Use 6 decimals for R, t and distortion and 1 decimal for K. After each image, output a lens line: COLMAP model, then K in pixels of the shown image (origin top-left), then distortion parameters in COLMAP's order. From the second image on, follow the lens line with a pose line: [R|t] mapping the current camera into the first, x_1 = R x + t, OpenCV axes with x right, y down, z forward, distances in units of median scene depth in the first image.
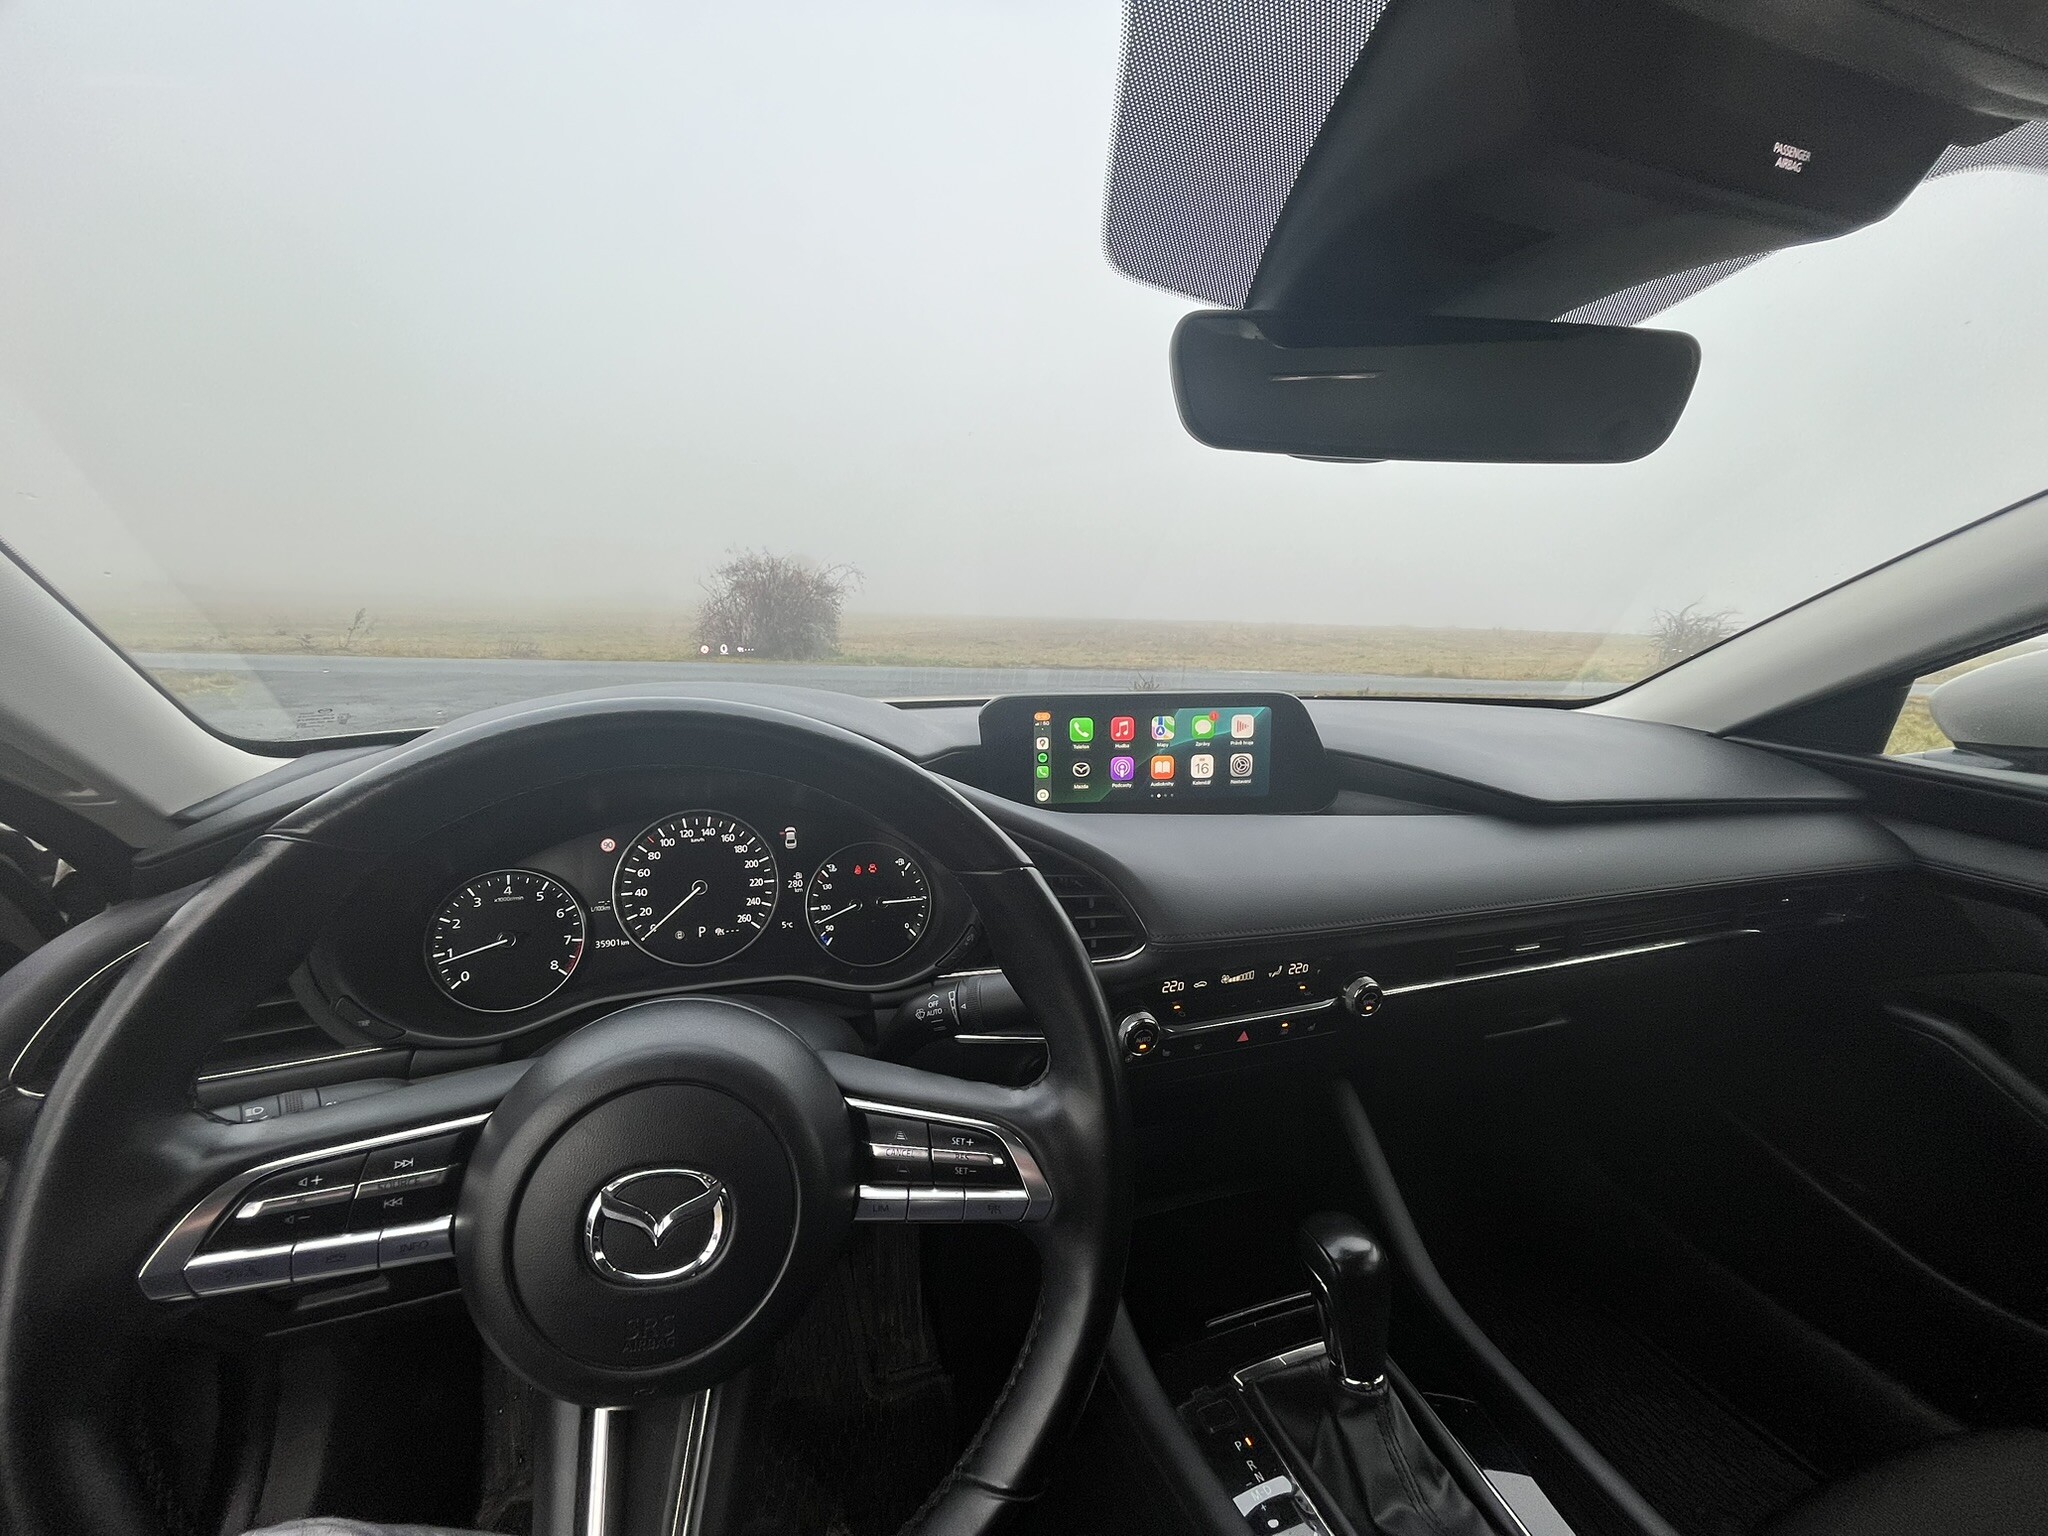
lens RADIAL K [[830.7, 0, 1026.9], [0, 830.7, 774.5], [0, 0, 1]] dist [-0.002552, -0.000037]
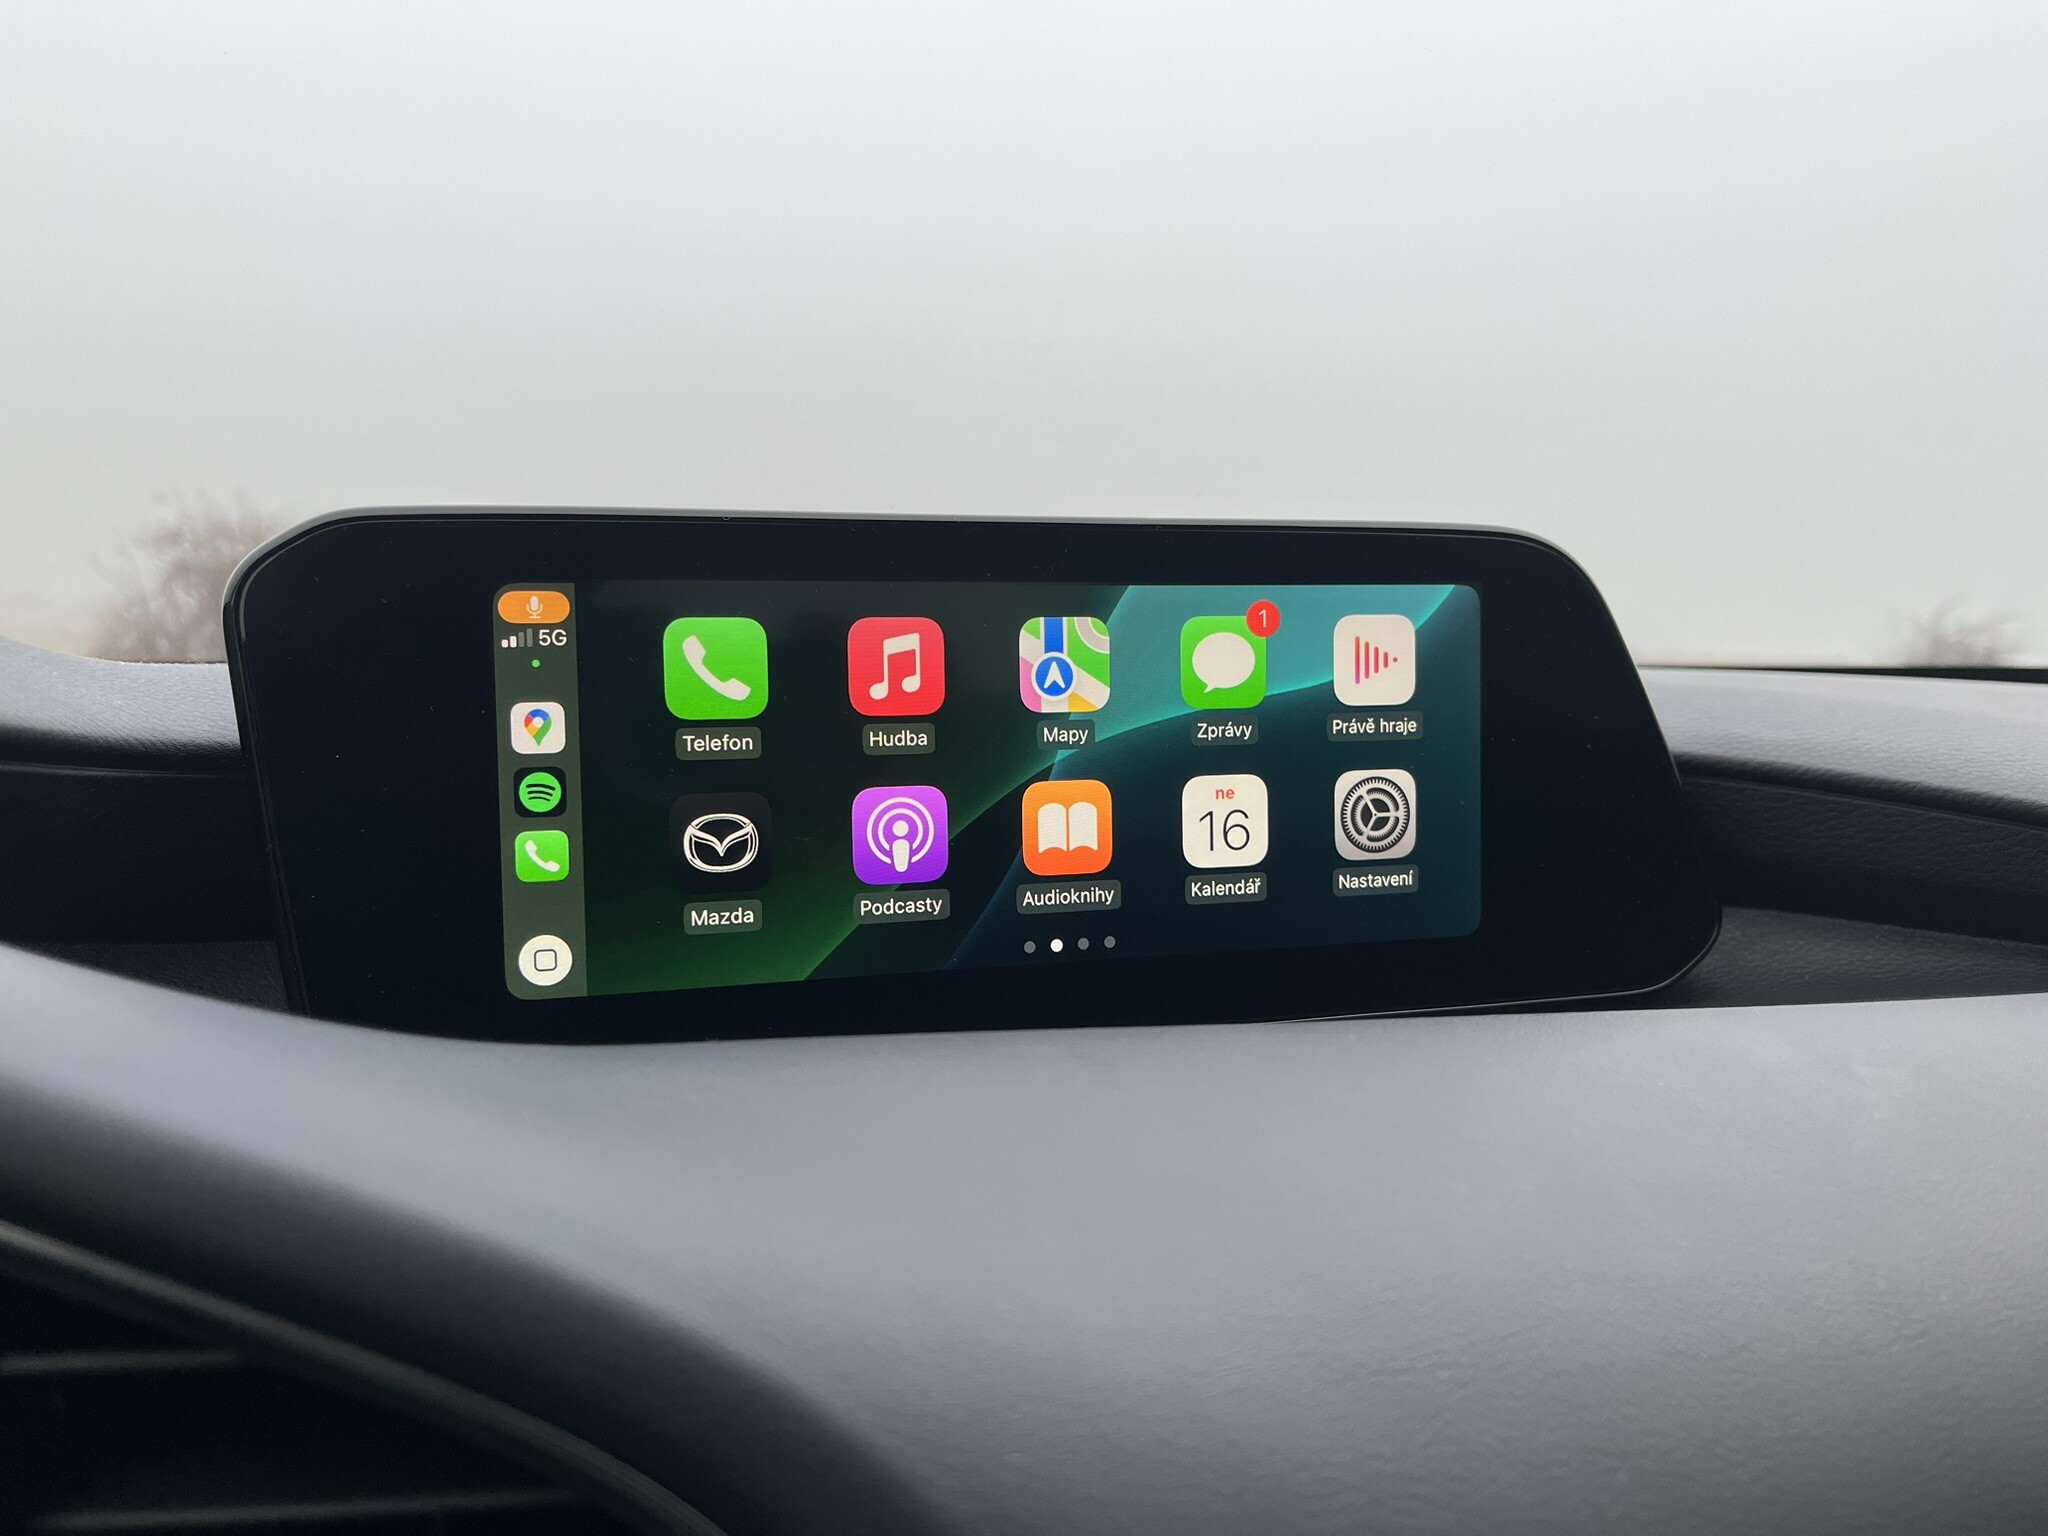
lens RADIAL K [[1577.9, 0, 1021.5], [0, 1577.9, 764.5], [0, 0, 1]] dist [0.033078, -0.057632]
pose [[0.988459, -0.014619, 0.150785, 0.080987], [0.030497, 0.994158, -0.103536, 0.020169], [-0.148390, 0.106940, 0.983130, 0.549431]]
